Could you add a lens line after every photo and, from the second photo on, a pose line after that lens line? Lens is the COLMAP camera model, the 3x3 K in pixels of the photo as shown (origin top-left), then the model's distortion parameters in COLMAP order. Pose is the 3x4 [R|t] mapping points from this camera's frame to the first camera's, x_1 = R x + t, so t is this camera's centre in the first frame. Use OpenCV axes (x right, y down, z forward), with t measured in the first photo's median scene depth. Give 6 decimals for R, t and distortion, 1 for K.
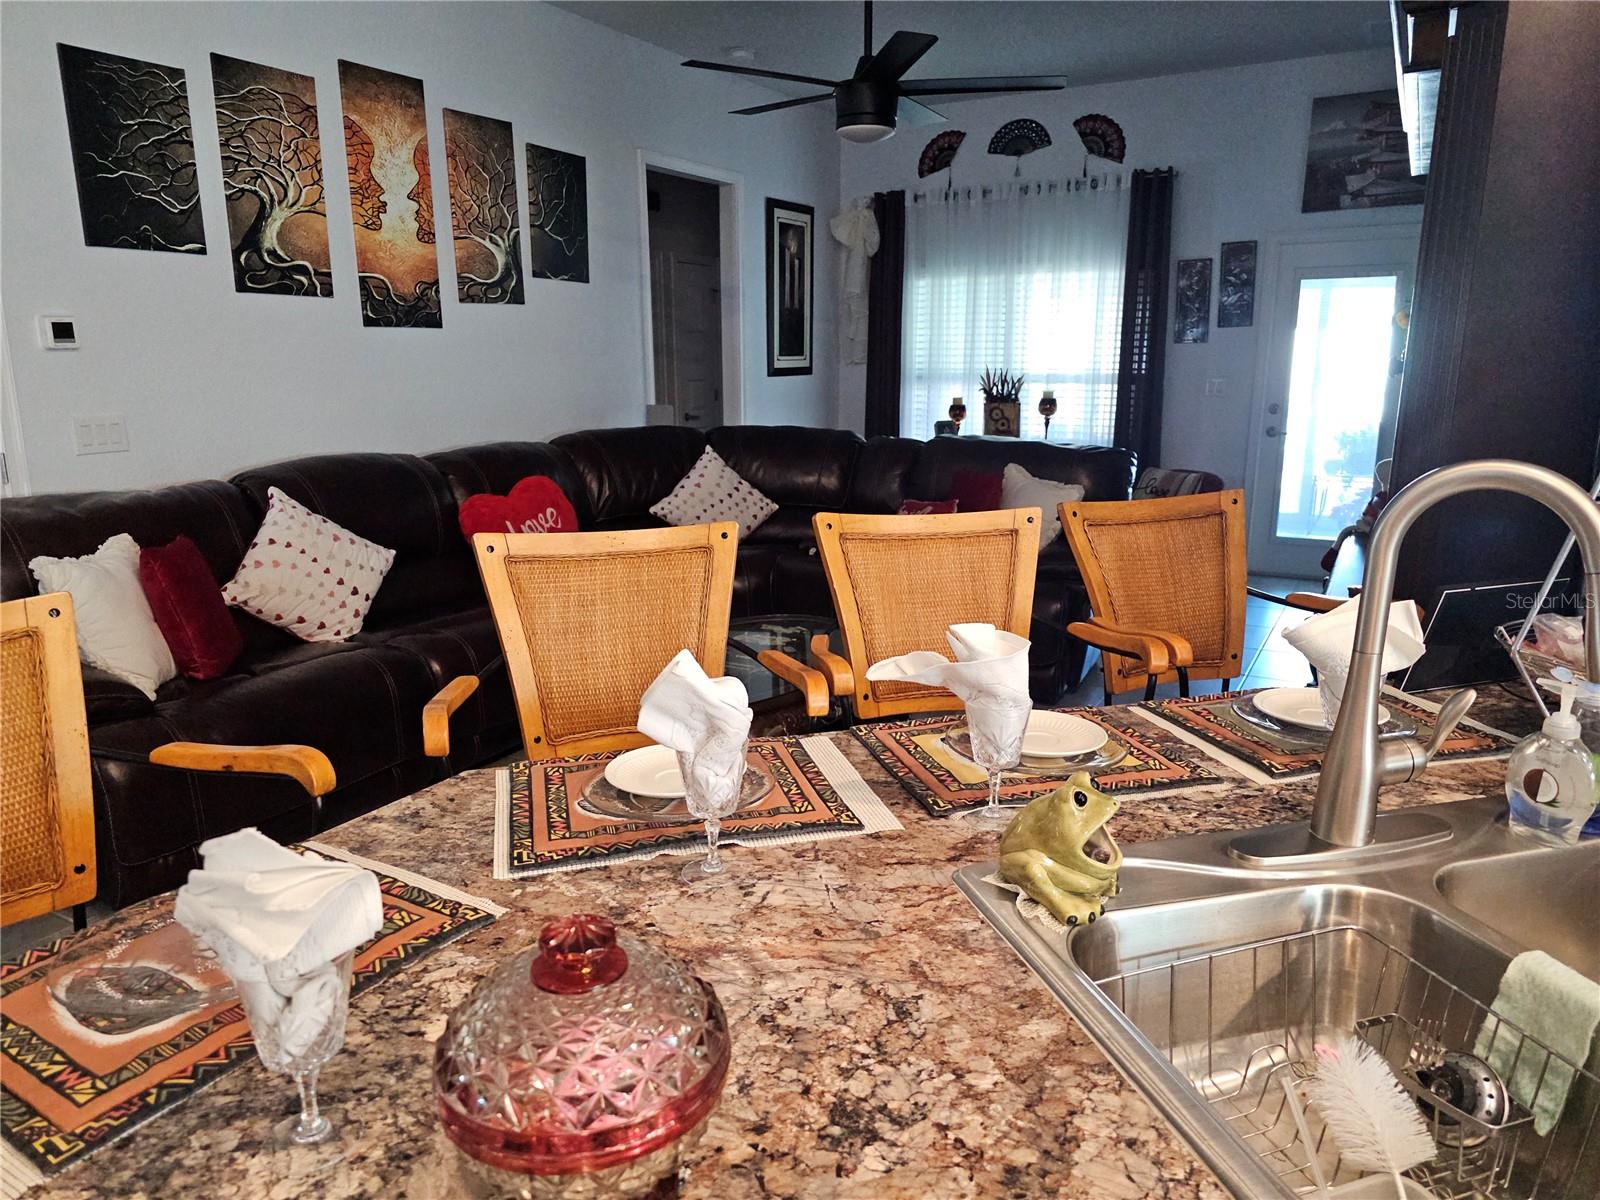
lens RADIAL K [[1072.2, 0, 789.7], [0, 1072.2, 594.2], [0, 0, 1]] dist [0.060060, -0.052668]
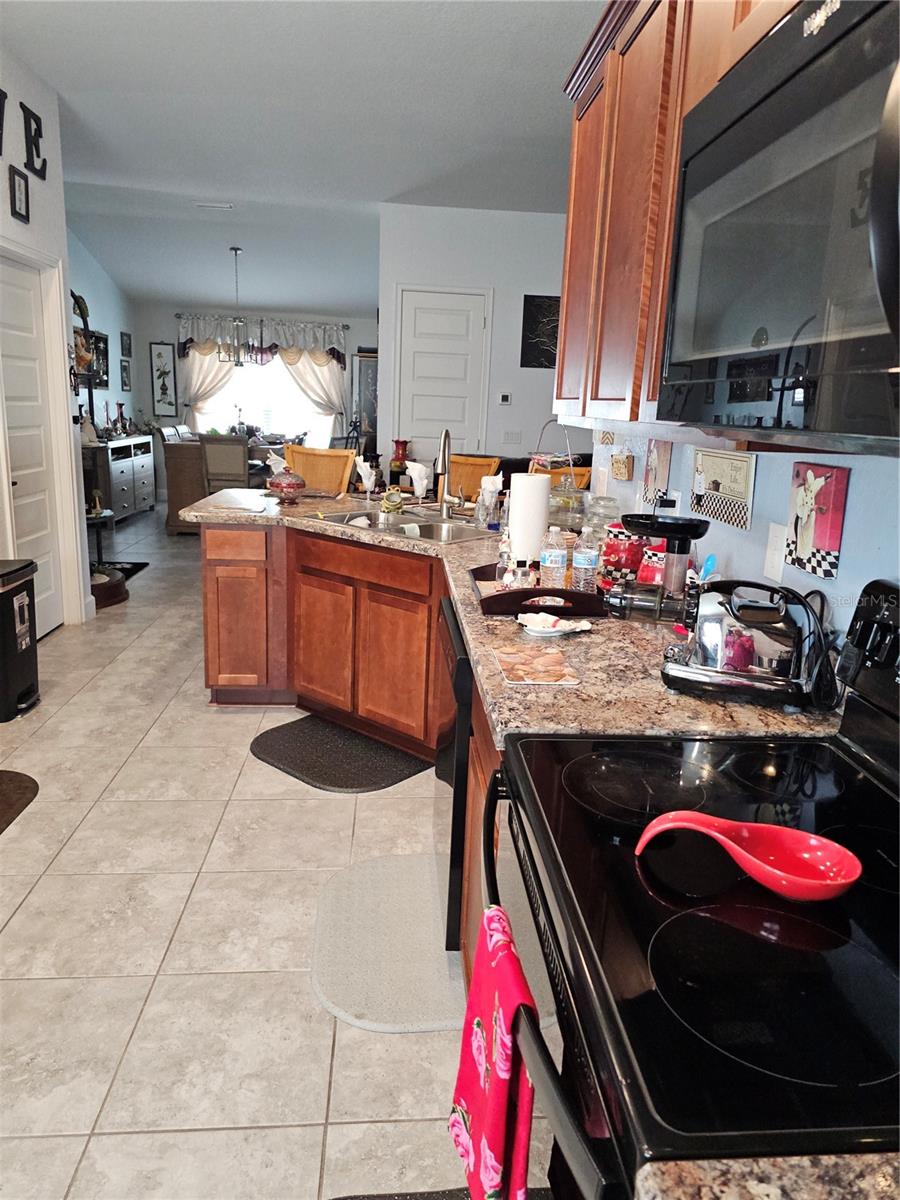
lens RADIAL K [[804.1, 0, 459.8], [0, 804.1, 596.2], [0, 0, 1]] dist [0.060060, -0.052668]
pose [[0.563883, 0.220361, -0.795913, 0.907890], [-0.224721, 0.968320, 0.108886, 0.046918], [0.794693, 0.117459, 0.595539, -0.239648]]
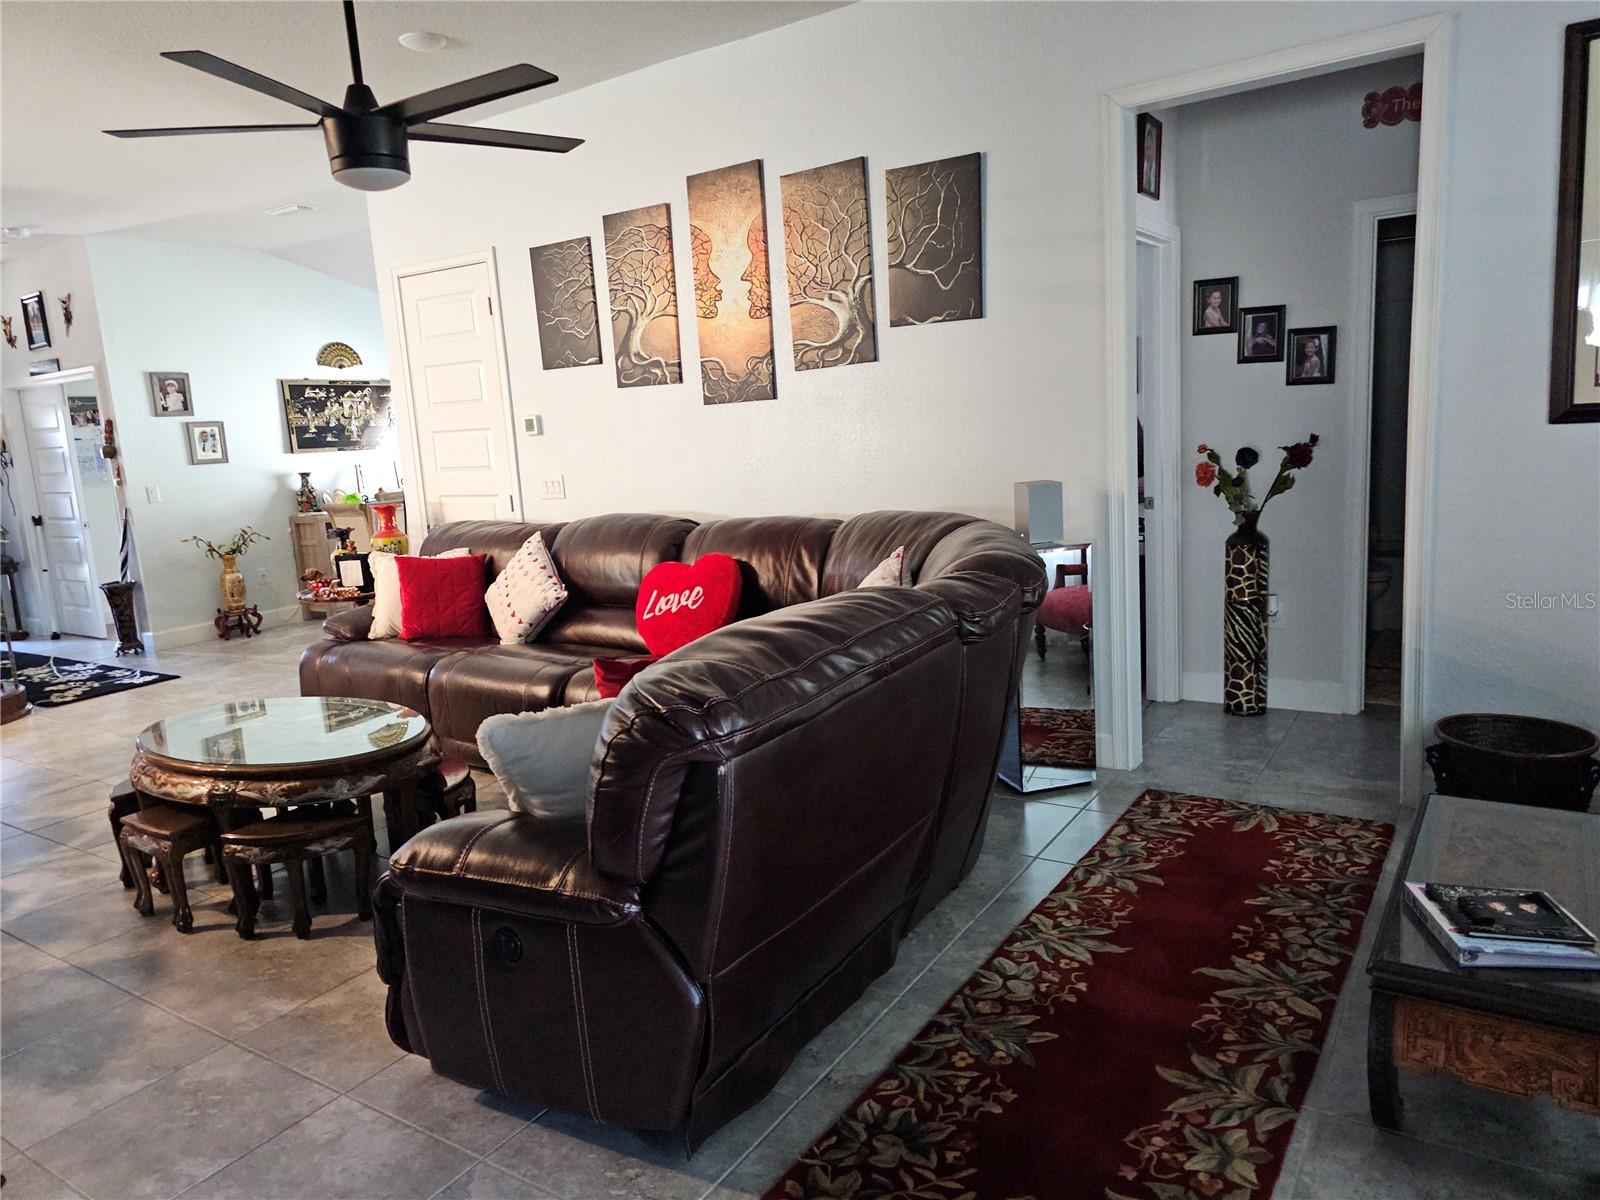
lens RADIAL K [[1072.2, 0, 788.4], [0, 1072.2, 600.4], [0, 0, 1]] dist [0.060060, -0.052668]
pose [[-0.063562, 0.174170, -0.982662, 0.831969], [-0.158167, 0.970450, 0.182236, -0.299239], [0.985364, 0.167008, -0.034136, 1.297585]]
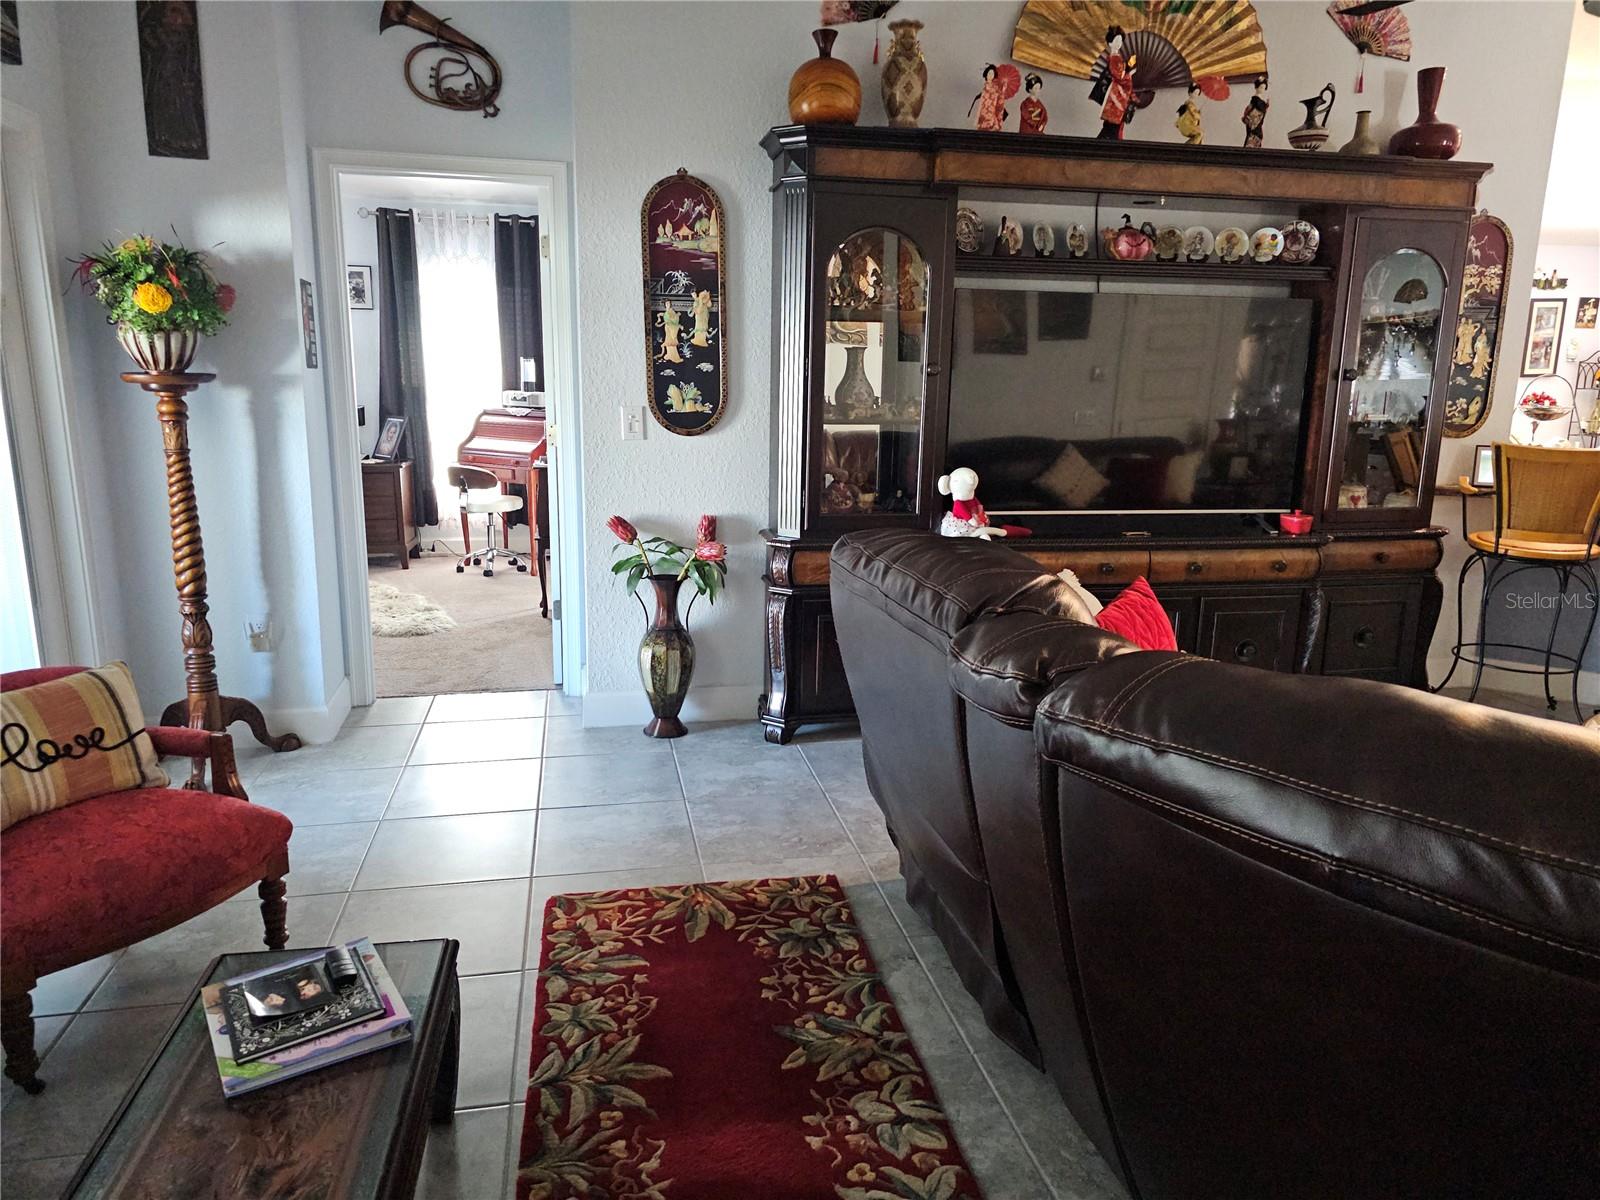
lens RADIAL K [[1072.2, 0, 795.1], [0, 1072.2, 596.6], [0, 0, 1]] dist [0.060060, -0.052668]
pose [[-0.656817, -0.160854, 0.736693, -0.113548], [0.158154, 0.925865, 0.343164, -0.377694], [-0.737278, 0.341907, -0.582684, 1.703355]]
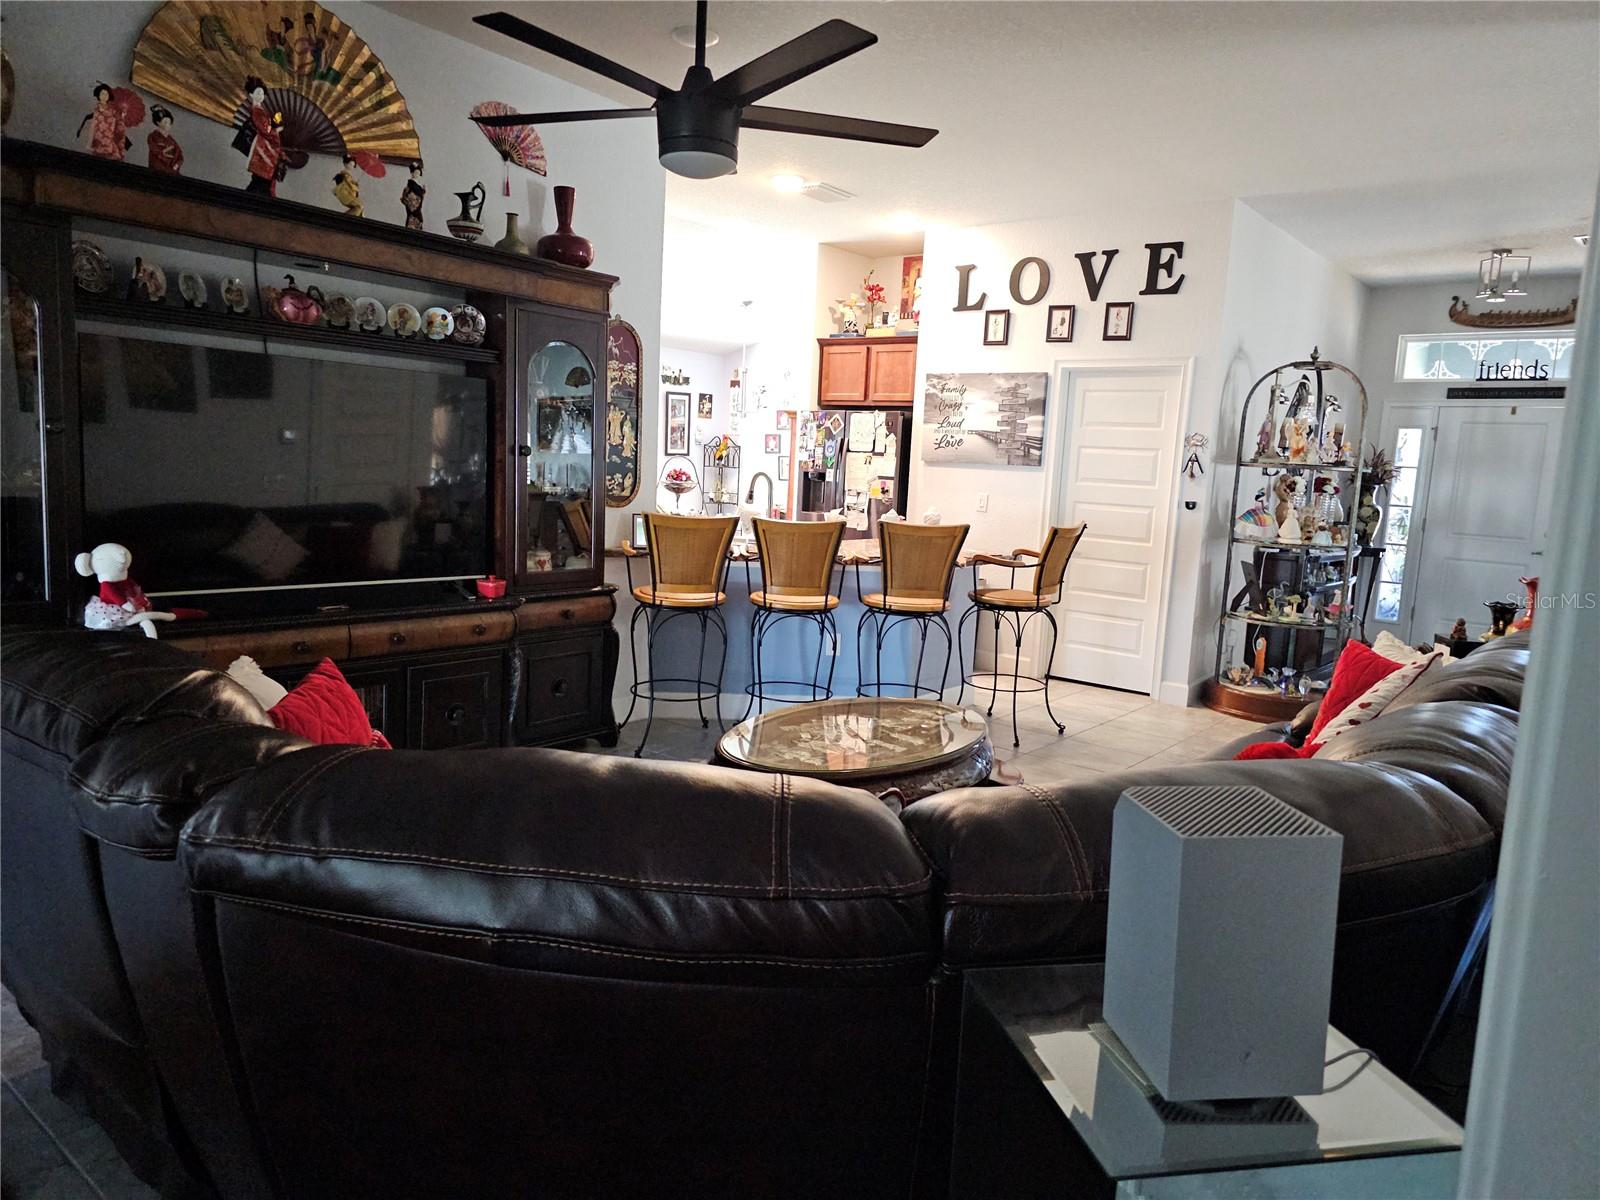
lens RADIAL K [[1072.2, 0, 806.3], [0, 1072.2, 606.5], [0, 0, 1]] dist [0.060060, -0.052668]
pose [[-0.988236, -0.062165, 0.139736, -0.120714], [-0.009426, 0.936685, 0.350046, -0.378378], [-0.152649, 0.344611, -0.926251, 1.692140]]
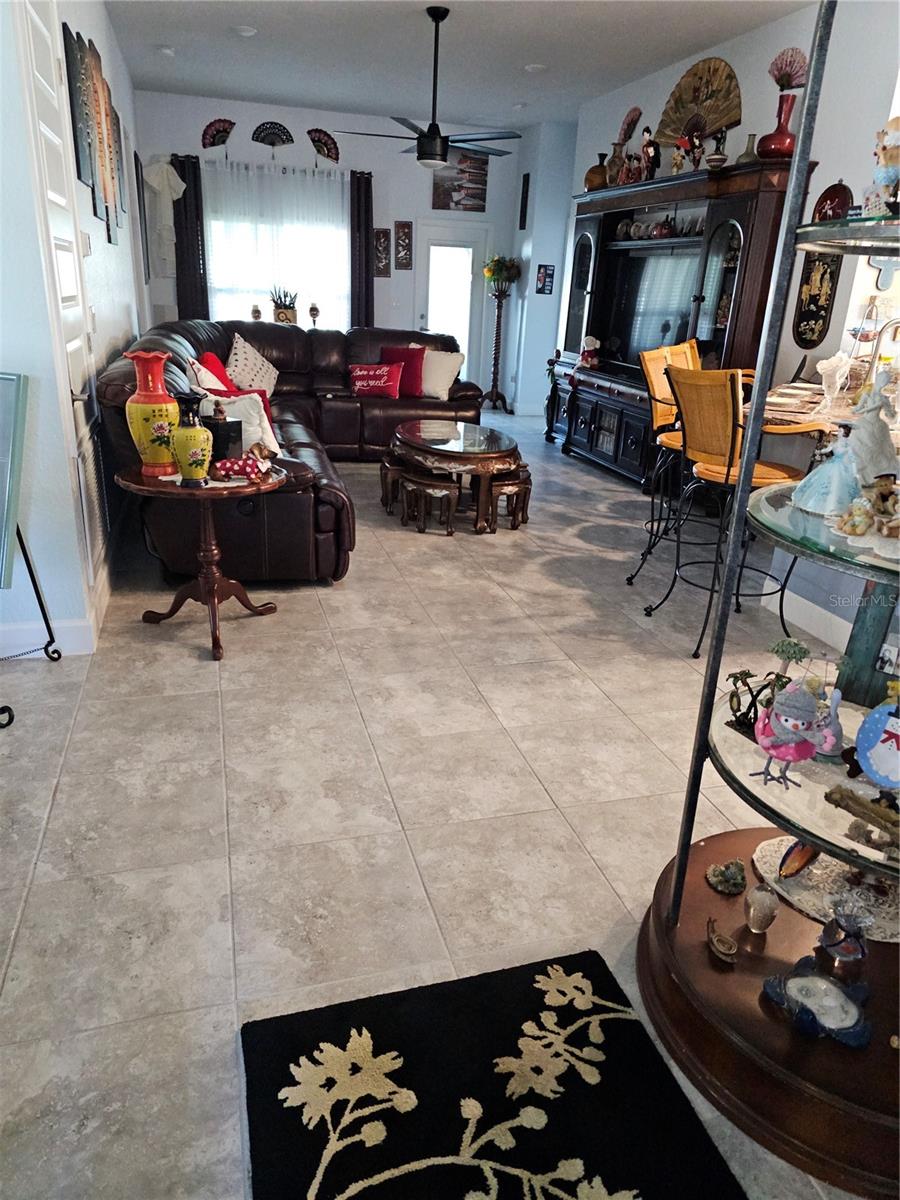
lens RADIAL K [[804.1, 0, 445.0], [0, 804.1, 585.7], [0, 0, 1]] dist [0.060060, -0.052668]
pose [[0.694984, -0.216014, 0.685810, -1.027688], [0.112639, 0.974737, 0.192874, 0.035305], [-0.710148, -0.056796, 0.701758, -0.090456]]
